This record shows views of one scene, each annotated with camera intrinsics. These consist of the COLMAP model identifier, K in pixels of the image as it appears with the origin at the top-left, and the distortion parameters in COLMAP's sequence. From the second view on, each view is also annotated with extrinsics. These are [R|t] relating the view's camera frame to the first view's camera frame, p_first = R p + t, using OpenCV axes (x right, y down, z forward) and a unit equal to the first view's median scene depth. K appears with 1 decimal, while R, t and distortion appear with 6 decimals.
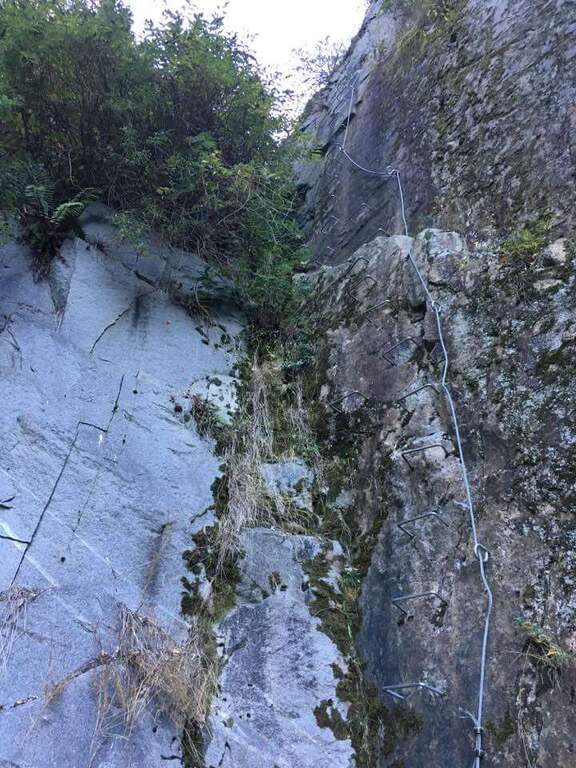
lens RADIAL K [[639.0, 0, 304.2], [0, 639.0, 386.5], [0, 0, 1]] dist [0.086350, -0.125435]
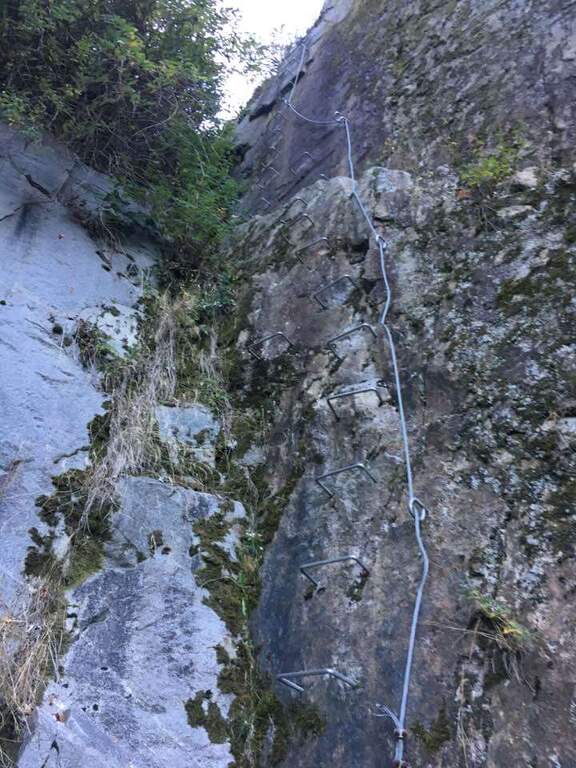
lens RADIAL K [[639.0, 0, 304.2], [0, 639.0, 386.5], [0, 0, 1]] dist [0.086350, -0.125435]
pose [[0.989333, 0.088806, 0.115474, 0.025148], [-0.088002, 0.996047, -0.012054, 0.098886], [-0.116088, 0.001763, 0.993237, 0.178745]]
